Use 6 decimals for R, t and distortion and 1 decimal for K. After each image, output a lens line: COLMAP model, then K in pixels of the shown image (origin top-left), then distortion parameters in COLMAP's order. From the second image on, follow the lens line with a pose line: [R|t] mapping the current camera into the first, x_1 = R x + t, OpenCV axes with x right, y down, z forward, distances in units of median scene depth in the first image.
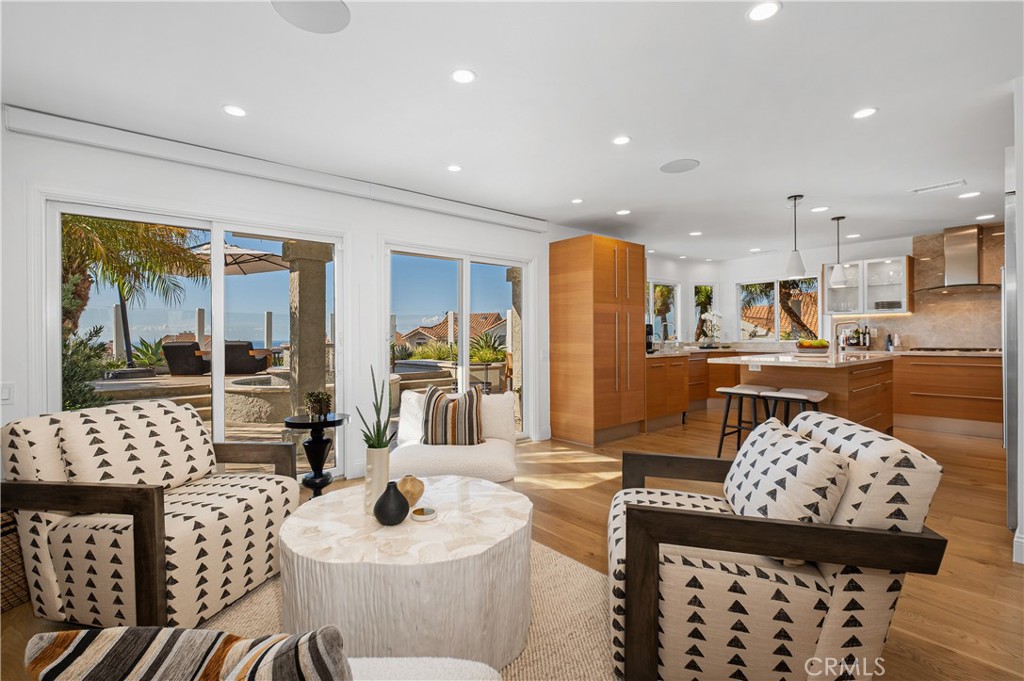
lens RADIAL K [[438.0, 0, 512.0], [0, 438.0, 340.5], [0, 0, 1]] dist [-0.000053, -0.000513]
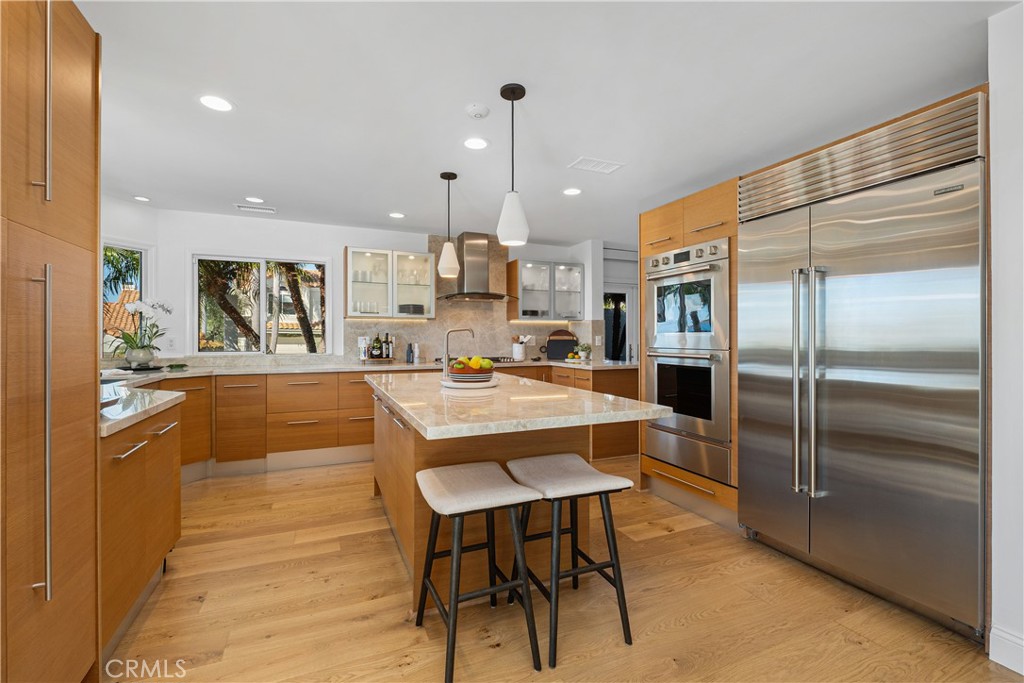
lens RADIAL K [[464.3, 0, 512.0], [0, 464.3, 341.5], [0, 0, 1]] dist [0.000847, -0.000051]
pose [[0.258029, -0.000953, 0.966137, 0.030889], [0.011033, 0.999937, -0.001960, -0.010777], [-0.966074, 0.011165, 0.258023, 0.442585]]
